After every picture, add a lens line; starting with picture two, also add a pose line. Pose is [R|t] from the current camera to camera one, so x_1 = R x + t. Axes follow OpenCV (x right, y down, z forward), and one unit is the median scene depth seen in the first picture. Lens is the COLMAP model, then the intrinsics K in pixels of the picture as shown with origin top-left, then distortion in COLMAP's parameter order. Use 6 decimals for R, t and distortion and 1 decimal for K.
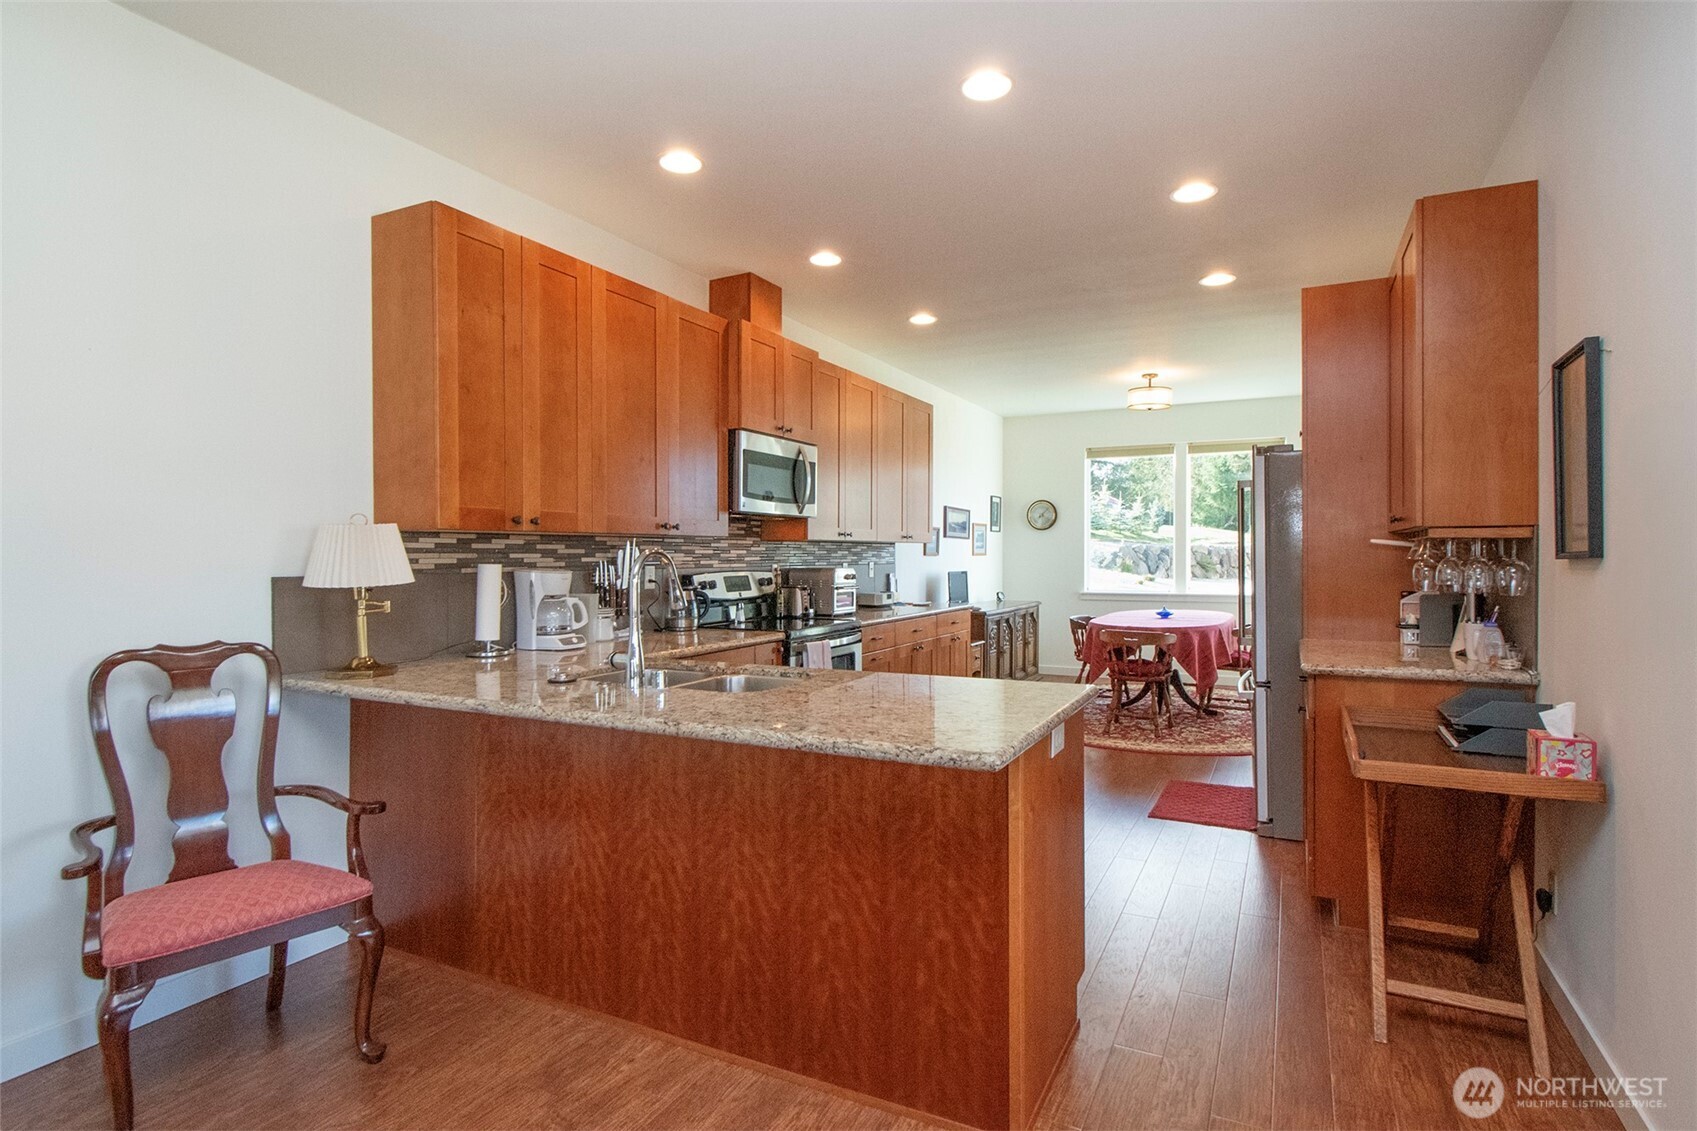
lens RADIAL K [[869.0, 0, 842.9], [0, 869.0, 557.1], [0, 0, 1]] dist [0.003770, 0.000418]
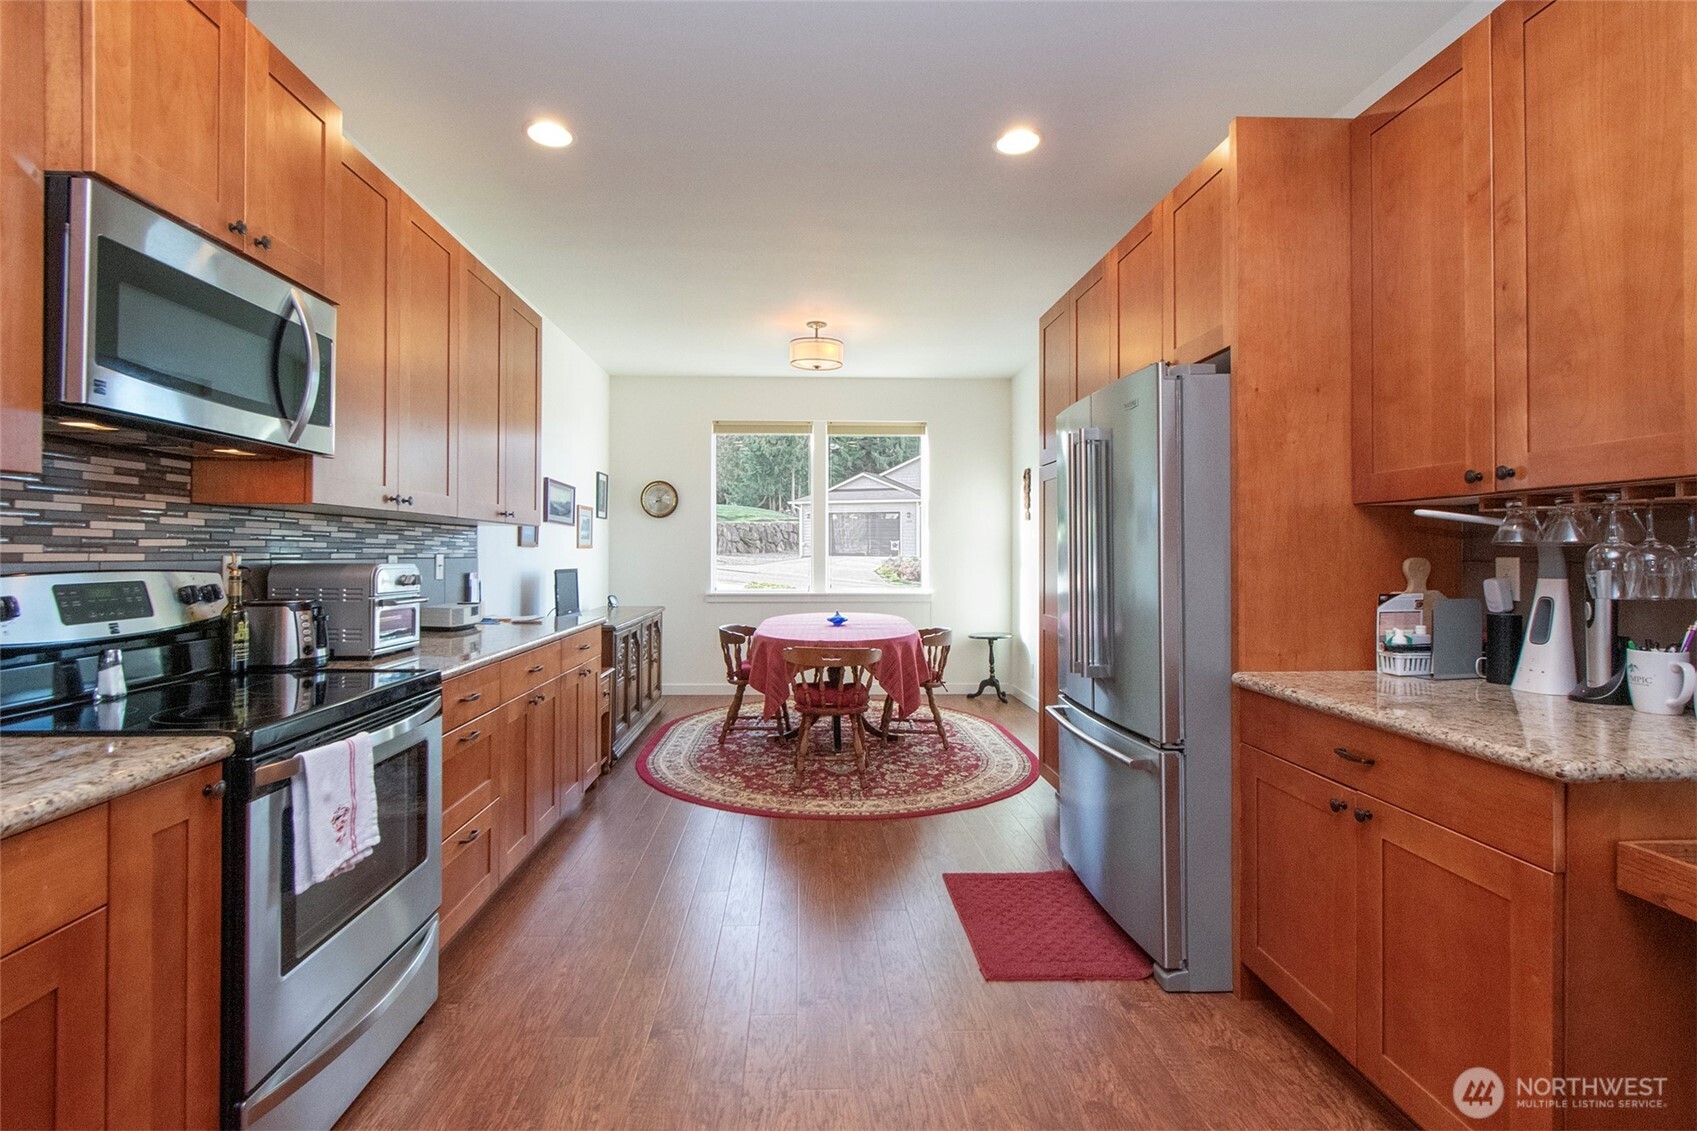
lens RADIAL K [[869.0, 0, 856.5], [0, 869.0, 552.9], [0, 0, 1]] dist [0.003770, 0.000418]
pose [[0.872131, 0.002616, 0.489266, -0.013575], [-0.001585, 0.999996, -0.002521, 0.007497], [-0.489270, 0.001423, 0.872131, 0.429386]]
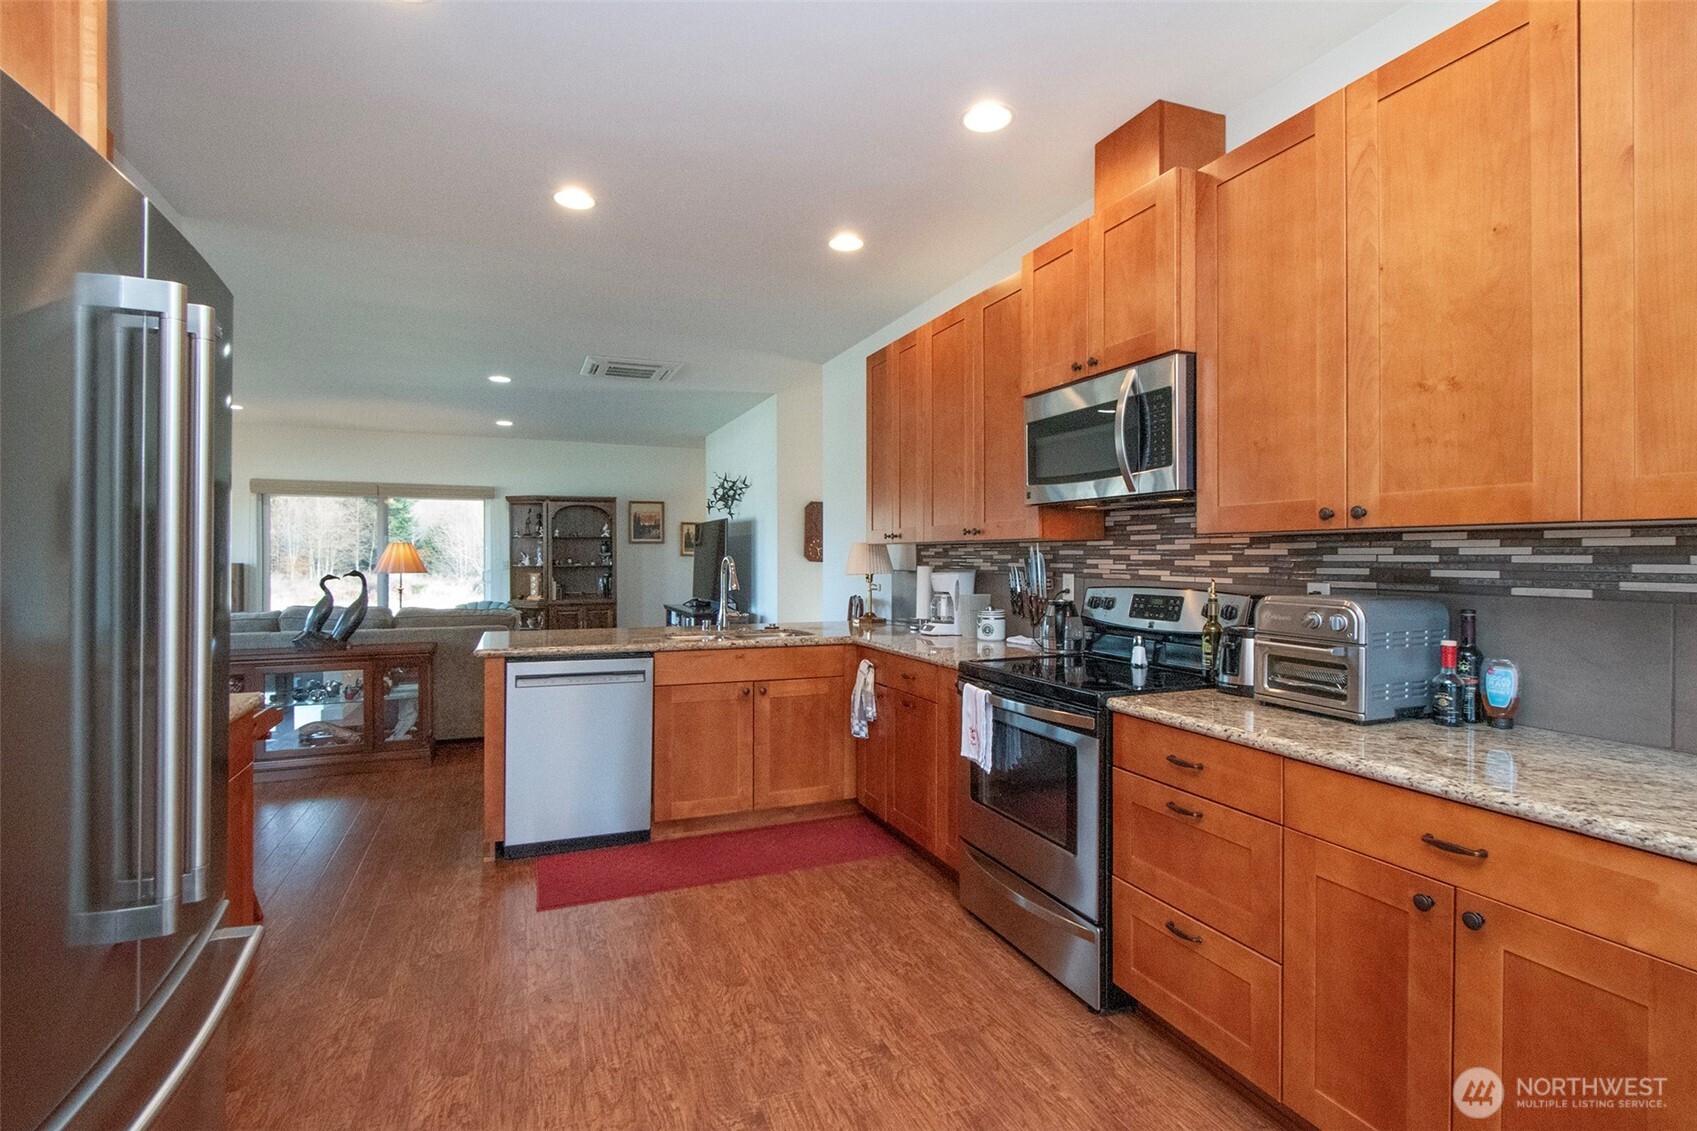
lens RADIAL K [[869.0, 0, 850.0], [0, 869.0, 555.1], [0, 0, 1]] dist [0.003770, 0.000418]
pose [[-0.669572, -0.004175, -0.742735, 0.453944], [-0.005491, 0.999985, -0.000671, -0.005408], [0.742727, 0.003629, -0.669585, 1.141044]]
